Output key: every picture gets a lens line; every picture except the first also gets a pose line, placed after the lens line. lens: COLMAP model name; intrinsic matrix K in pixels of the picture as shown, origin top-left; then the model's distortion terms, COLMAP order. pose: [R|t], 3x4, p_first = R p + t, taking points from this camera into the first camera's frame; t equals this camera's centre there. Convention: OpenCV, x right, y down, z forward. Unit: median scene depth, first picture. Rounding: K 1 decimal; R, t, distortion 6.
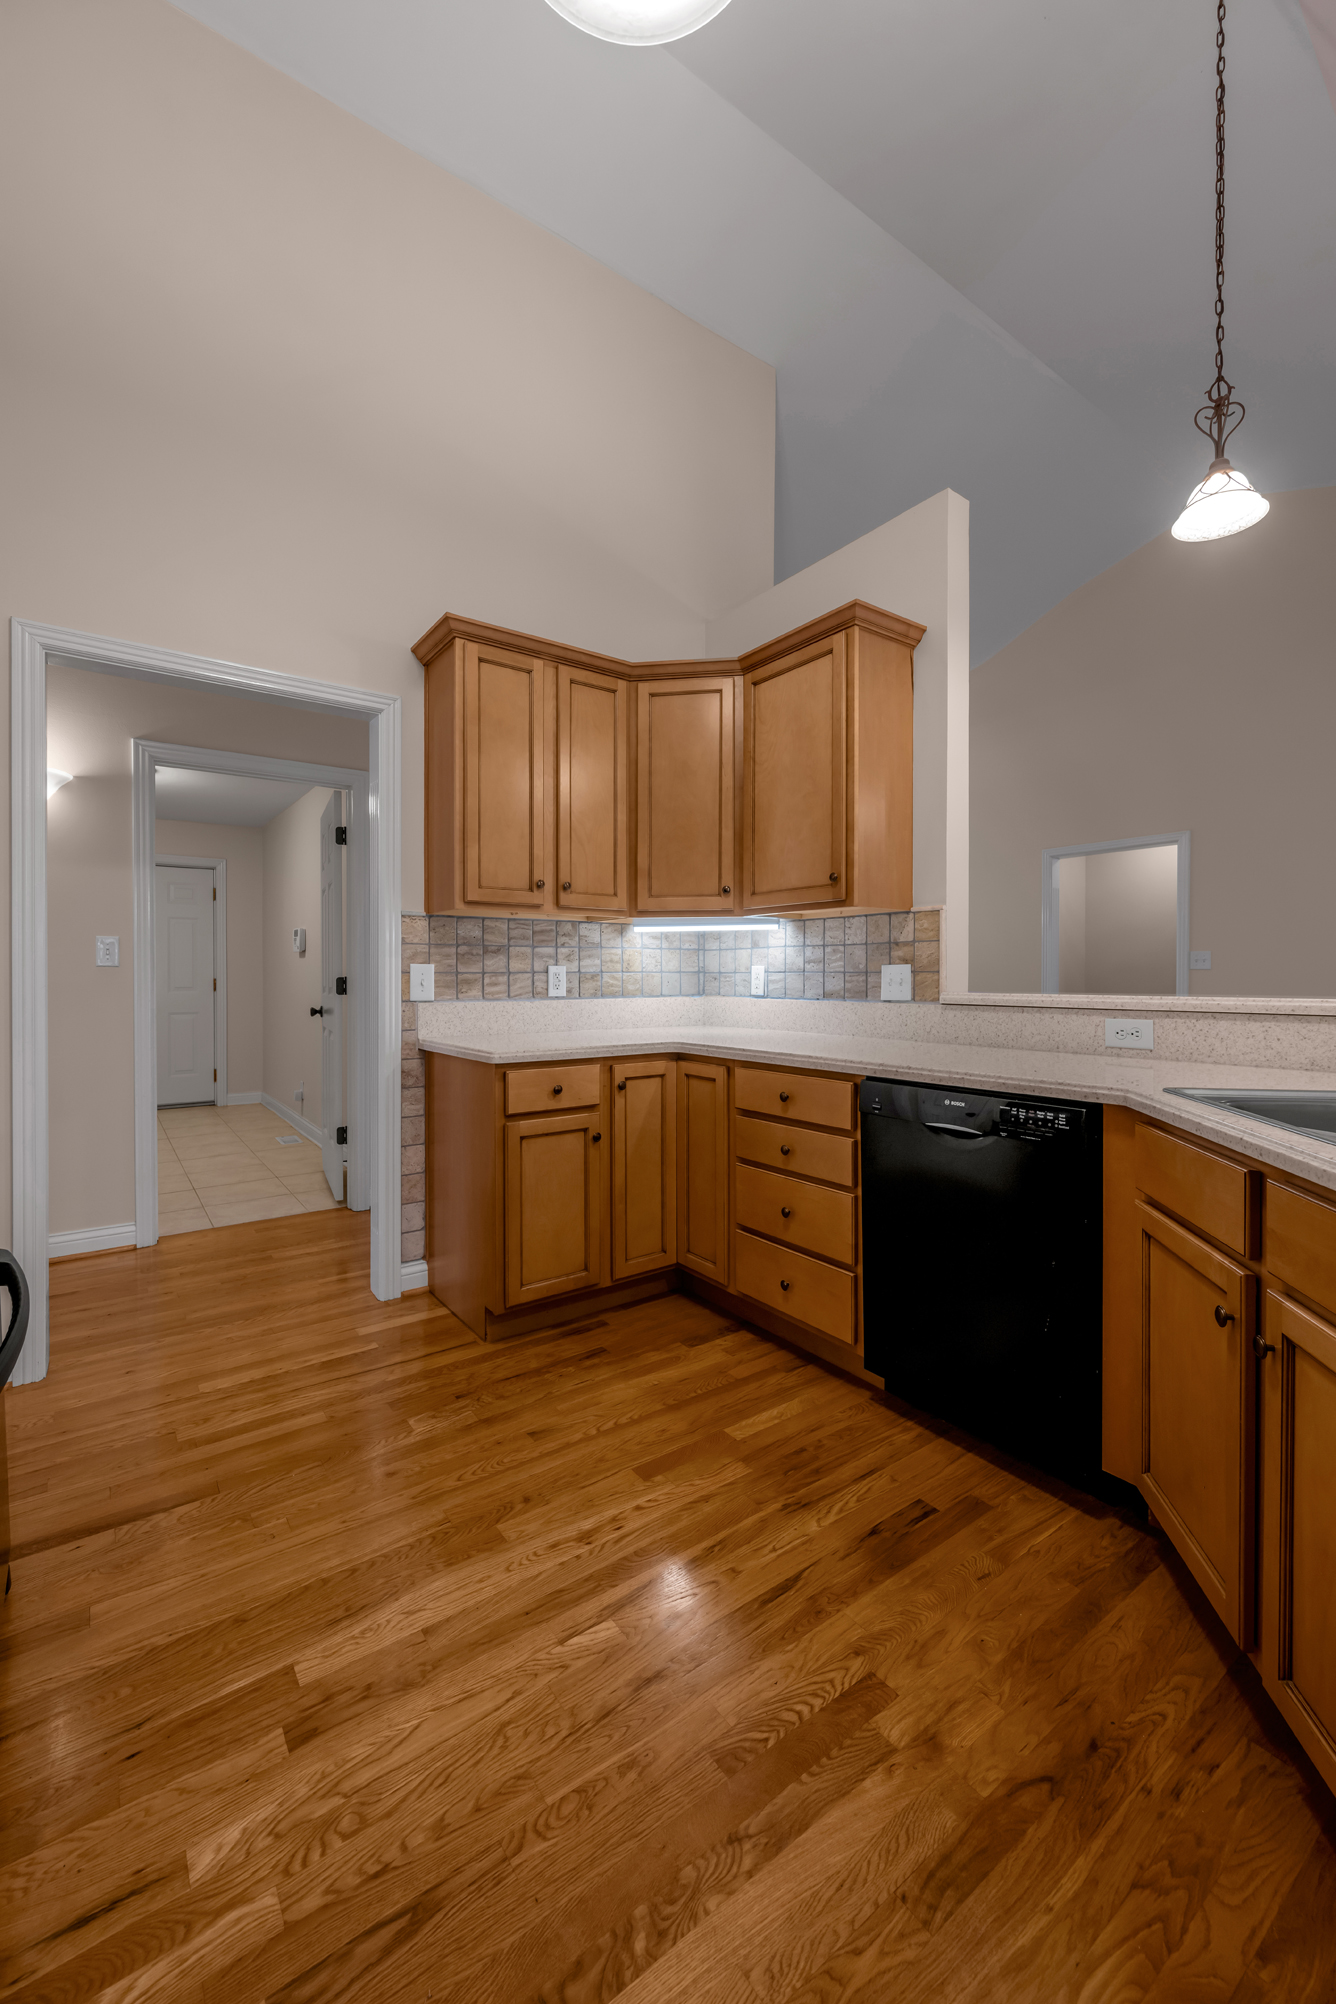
lens RADIAL K [[809.3, 0, 673.5], [0, 809.3, 991.2], [0, 0, 1]] dist [-0.000707, -0.000158]
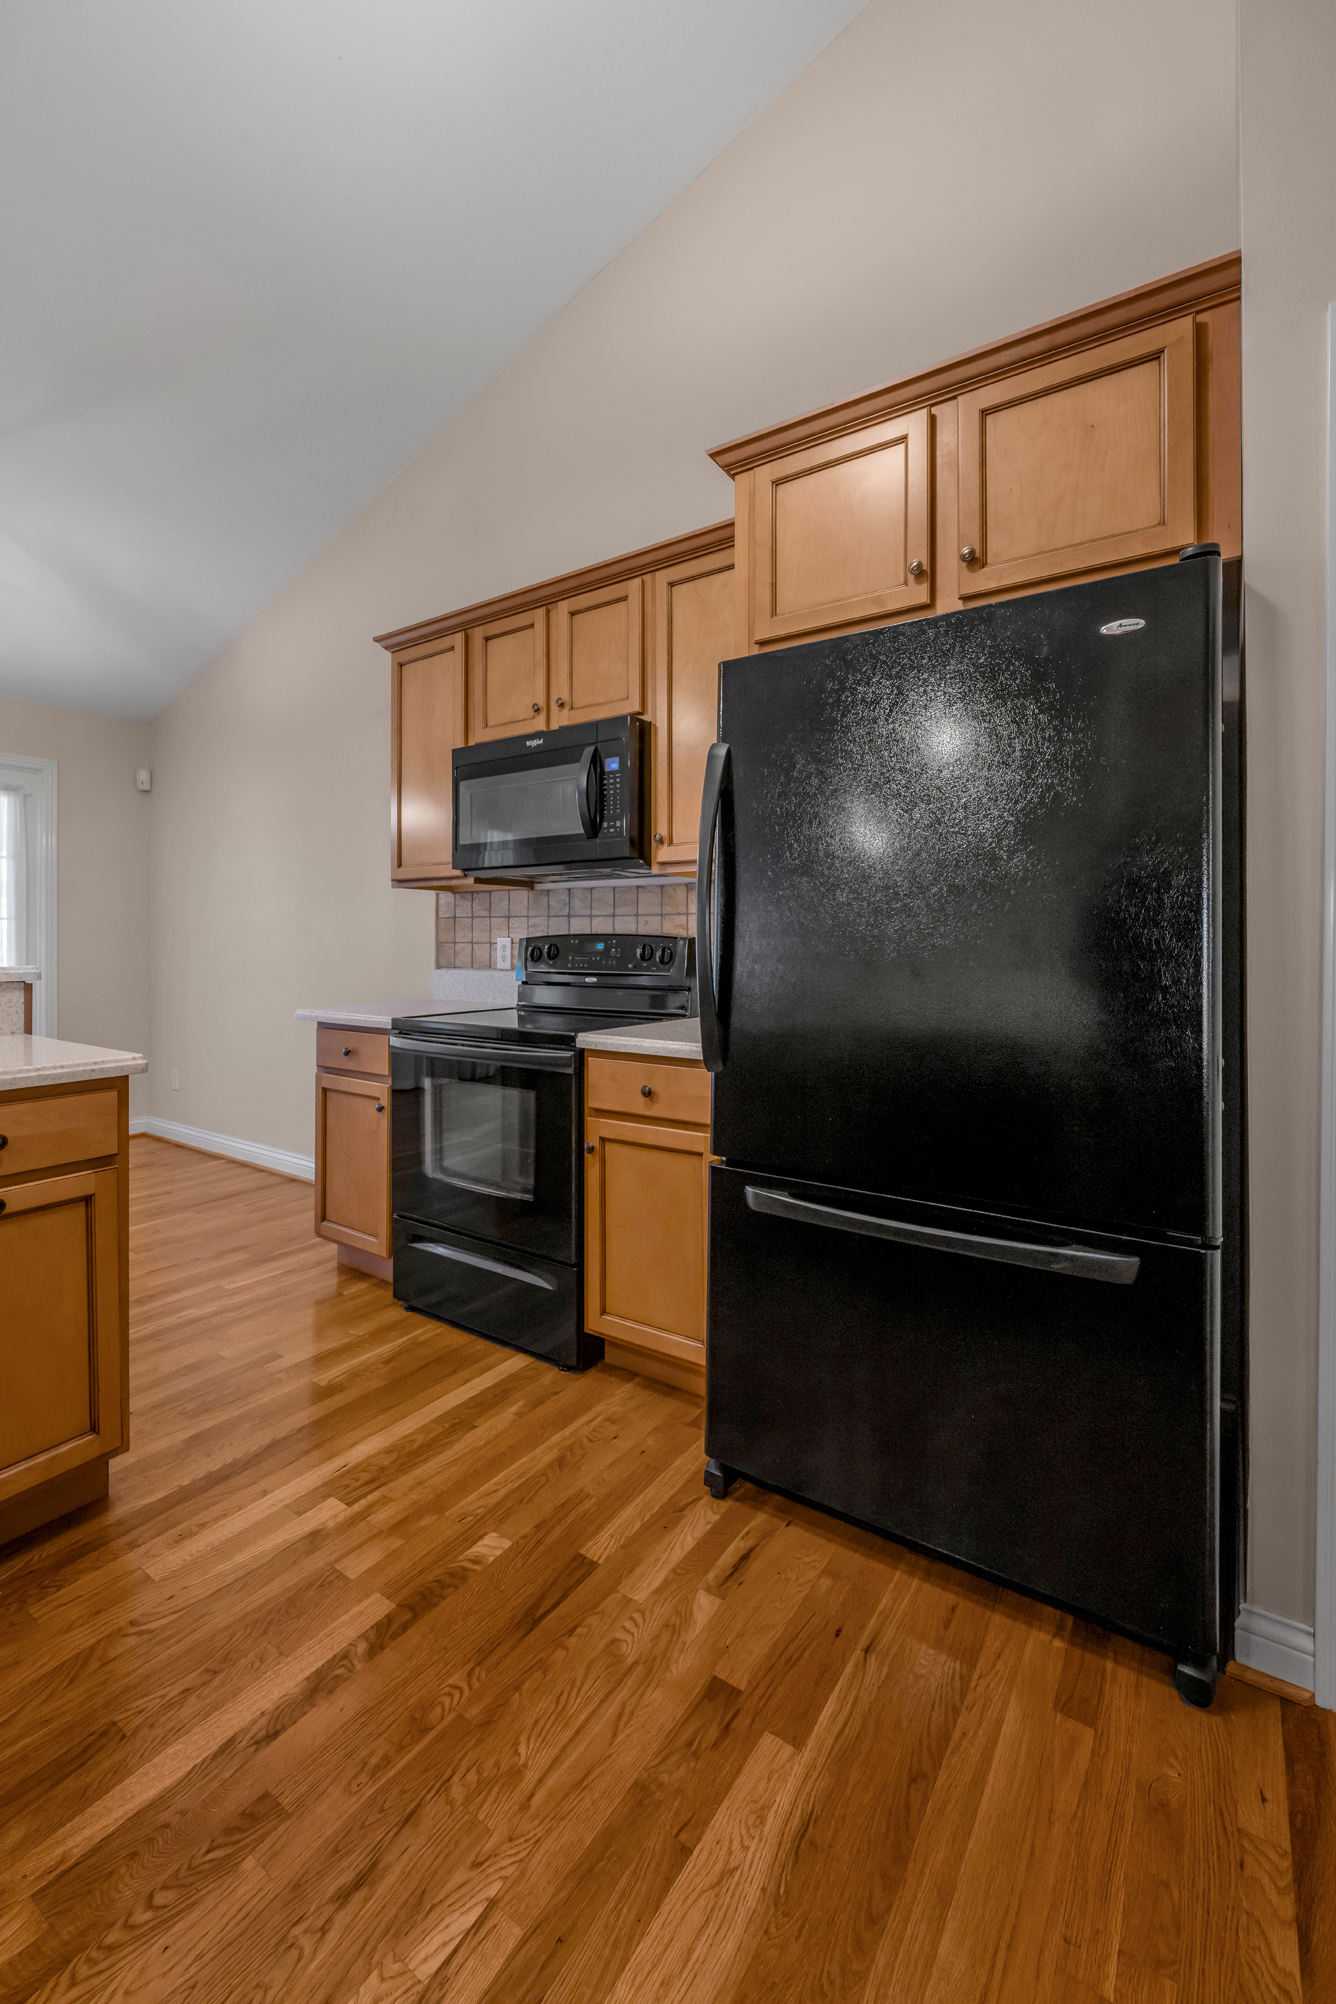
lens RADIAL K [[826.6, 0, 671.0], [0, 826.6, 948.6], [0, 0, 1]] dist [-0.002504, -0.000760]
pose [[-0.941070, -0.001904, -0.338208, -0.023962], [-0.010249, 0.999685, 0.022890, -0.021897], [0.338058, 0.025008, -0.940793, 0.961939]]
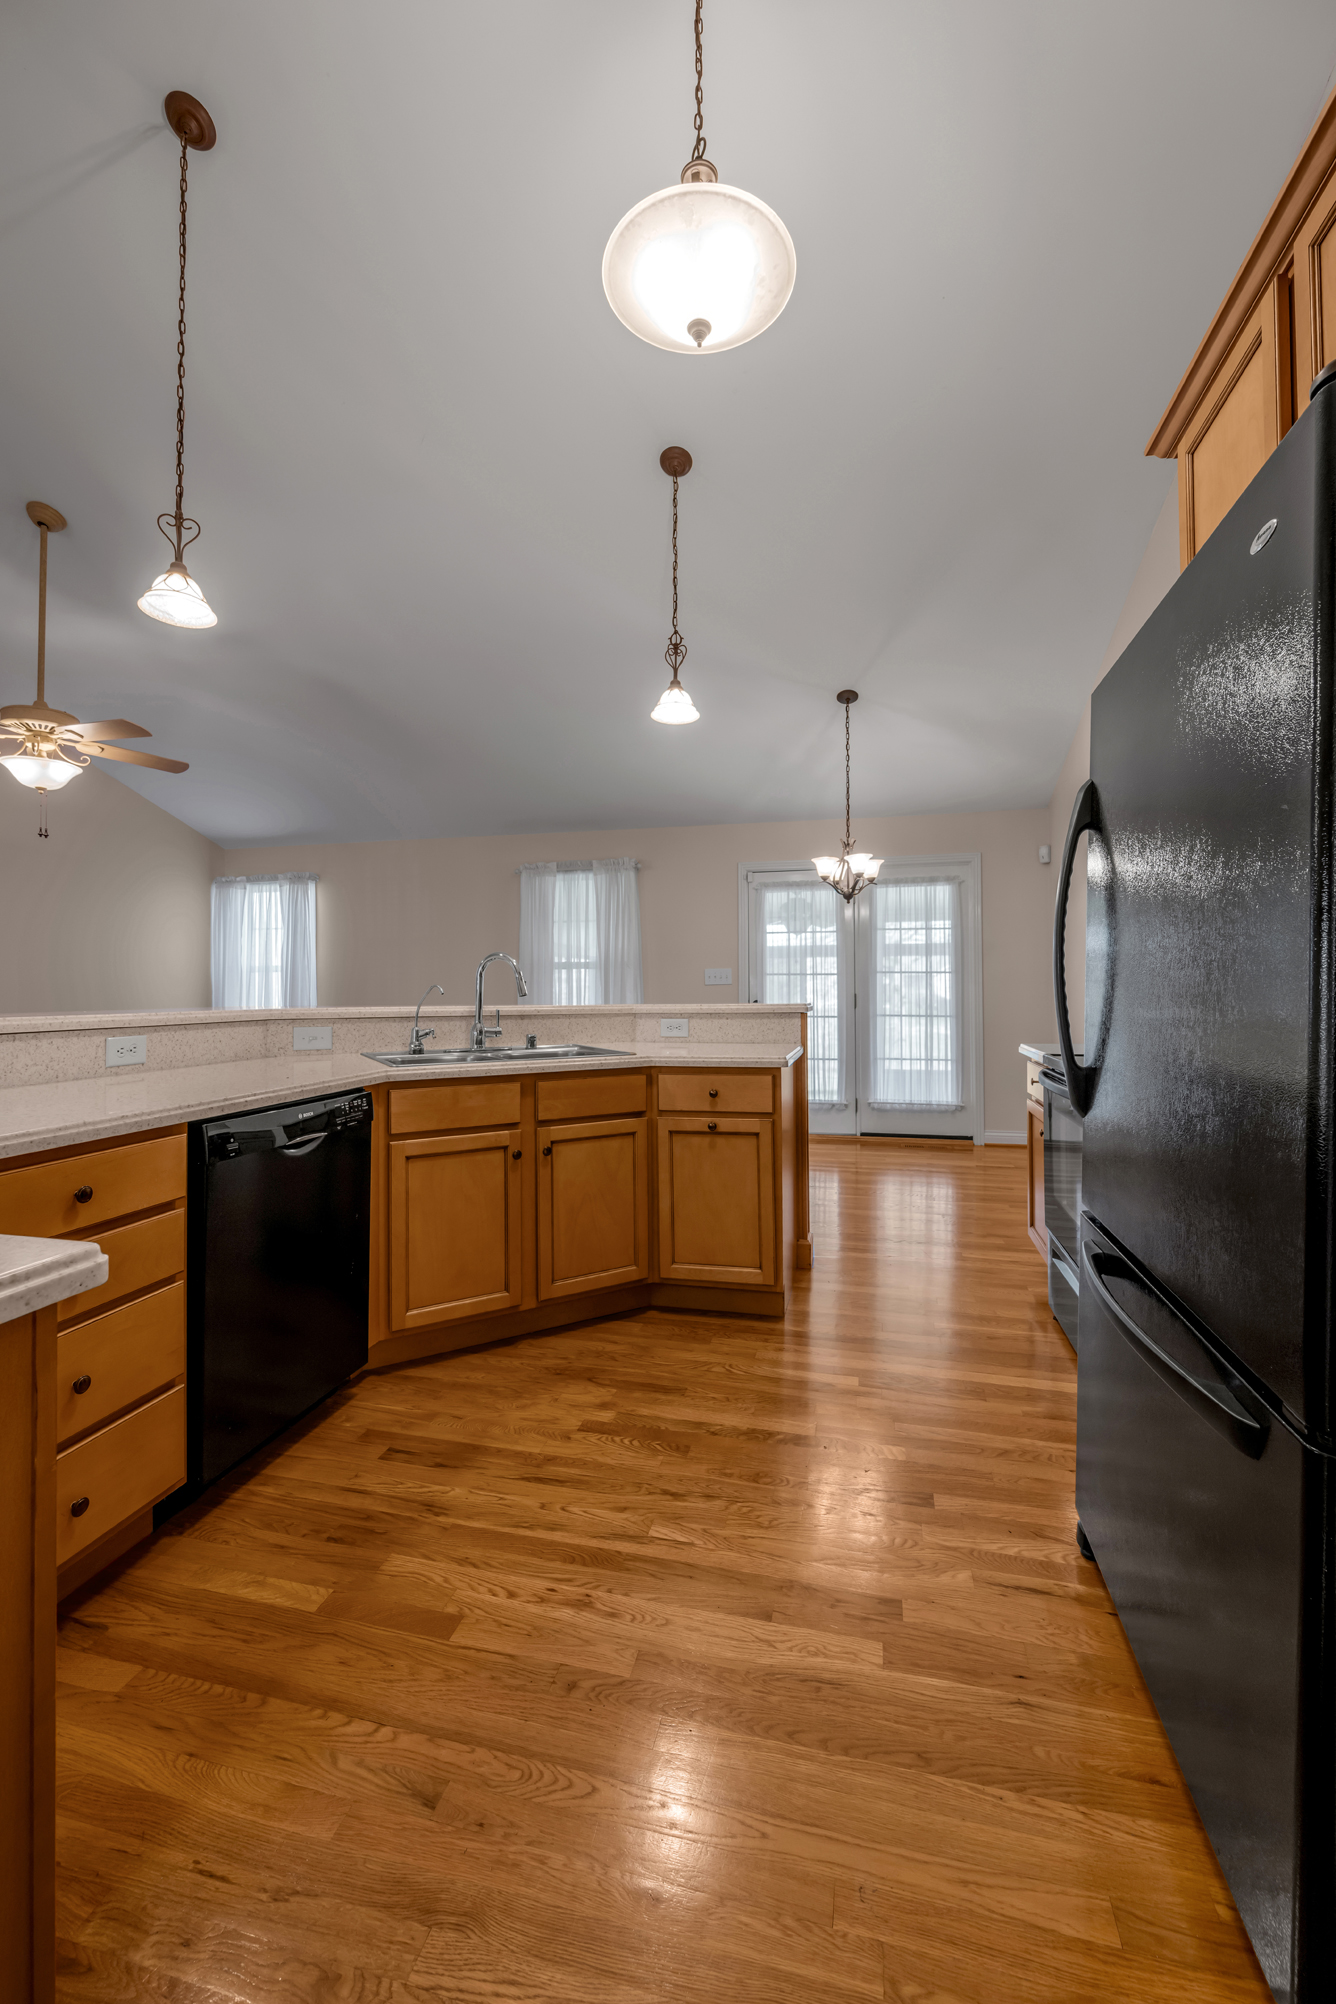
lens RADIAL K [[809.3, 0, 673.5], [0, 809.3, 991.2], [0, 0, 1]] dist [-0.000707, -0.000158]
pose [[-0.645042, -0.000902, 0.764147, -0.591892], [0.016667, 0.999745, 0.015249, -0.023743], [-0.763966, 0.022573, -0.644862, 1.008646]]
